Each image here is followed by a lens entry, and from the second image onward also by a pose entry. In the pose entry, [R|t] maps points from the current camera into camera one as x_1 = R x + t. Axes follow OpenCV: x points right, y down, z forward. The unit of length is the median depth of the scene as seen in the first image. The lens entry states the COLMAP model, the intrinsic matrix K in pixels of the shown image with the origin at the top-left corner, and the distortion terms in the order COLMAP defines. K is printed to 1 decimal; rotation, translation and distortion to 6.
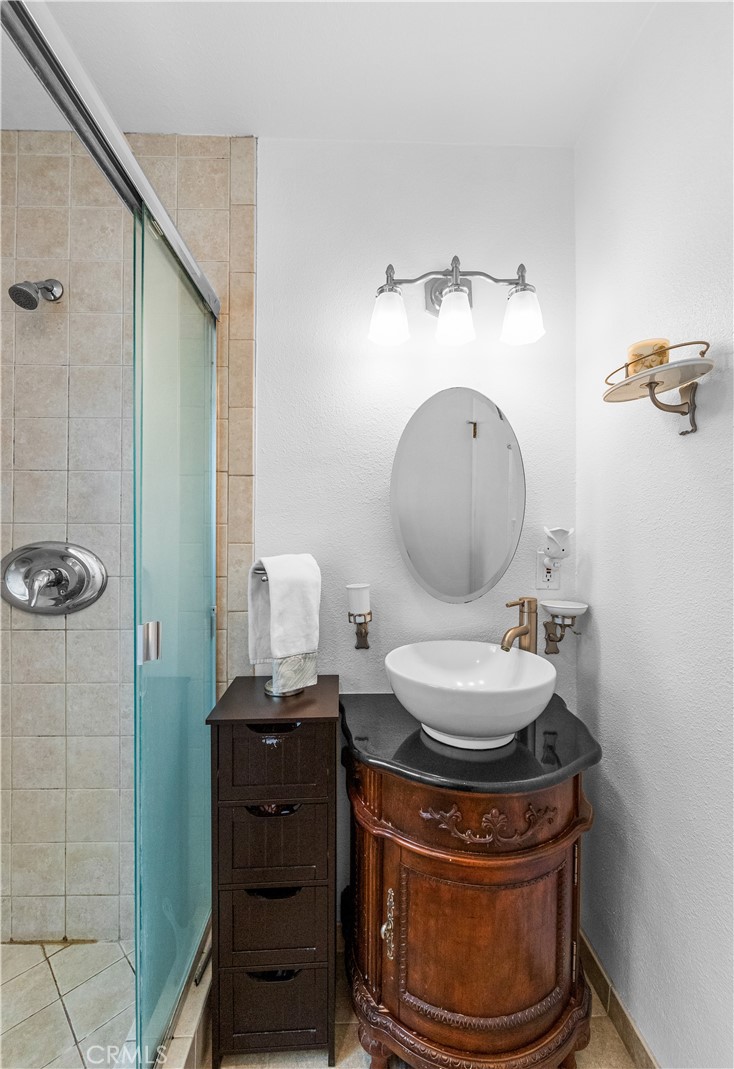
lens RADIAL K [[436.6, 0, 368.3], [0, 436.6, 532.1], [0, 0, 1]] dist [-0.003373, 0.000132]
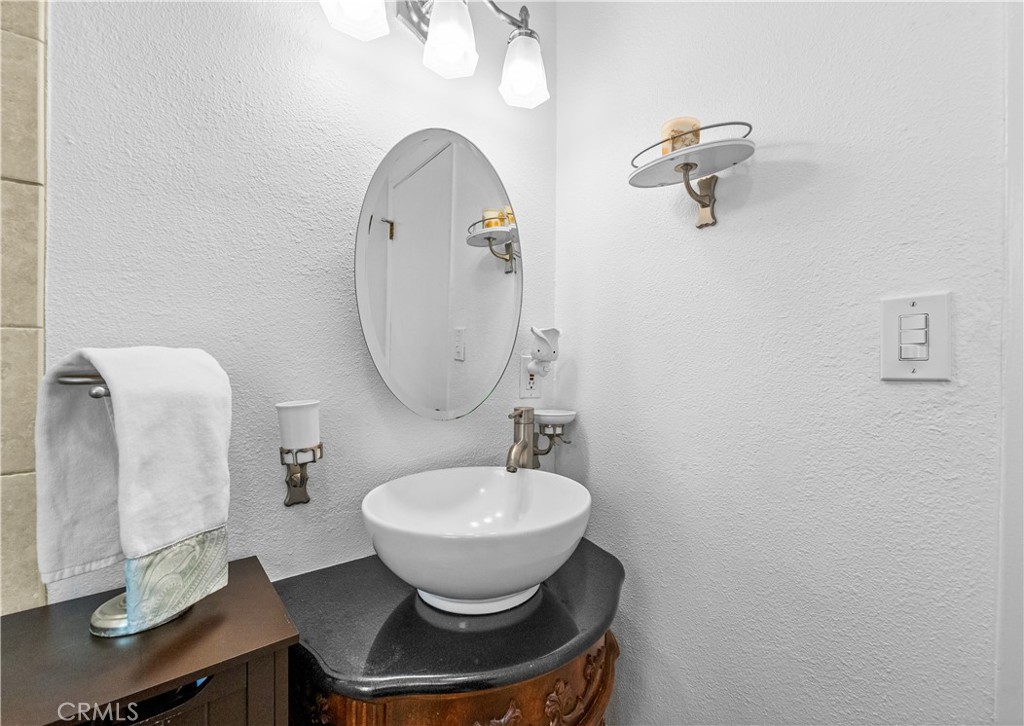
lens RADIAL K [[422.4, 0, 515.5], [0, 422.4, 373.3], [0, 0, 1]] dist [-0.002107, -0.000853]
pose [[0.788739, -0.002797, 0.614722, -0.158254], [-0.006119, 0.999904, 0.012402, 0.076609], [-0.614698, -0.013543, 0.788647, 0.369286]]
